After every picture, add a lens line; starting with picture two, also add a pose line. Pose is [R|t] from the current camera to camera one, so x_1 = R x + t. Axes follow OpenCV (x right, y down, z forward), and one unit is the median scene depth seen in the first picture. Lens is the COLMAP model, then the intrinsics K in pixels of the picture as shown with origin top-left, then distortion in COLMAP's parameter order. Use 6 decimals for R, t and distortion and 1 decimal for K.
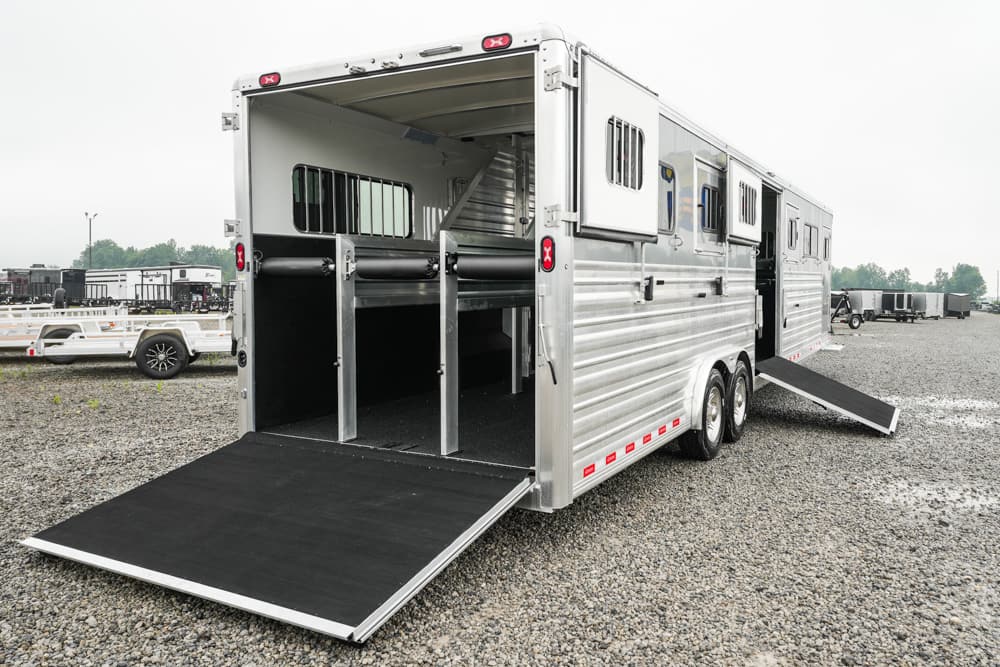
lens RADIAL K [[749.4, 0, 540.6], [0, 749.4, 304.2], [0, 0, 1]] dist [0.013779, -0.011271]
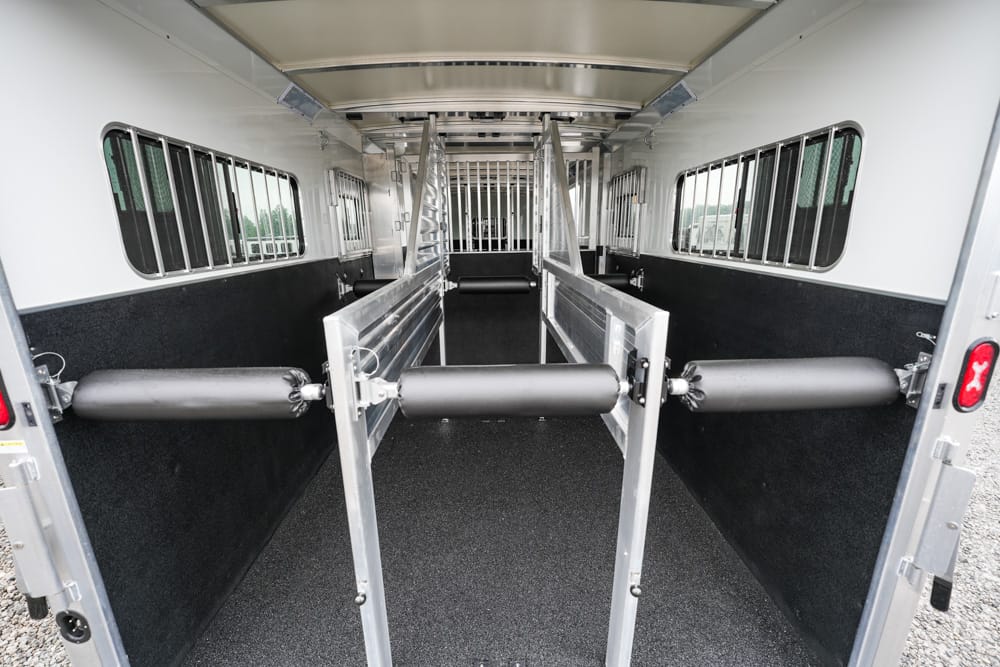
lens RADIAL K [[410.0, 0, 499.7], [0, 410.0, 339.2], [0, 0, 1]] dist [-0.023691, -0.000471]
pose [[0.868069, -0.132827, 0.478345, -0.294042], [0.029726, 0.975720, 0.216993, -0.123678], [-0.495553, -0.174146, 0.850941, 0.772868]]
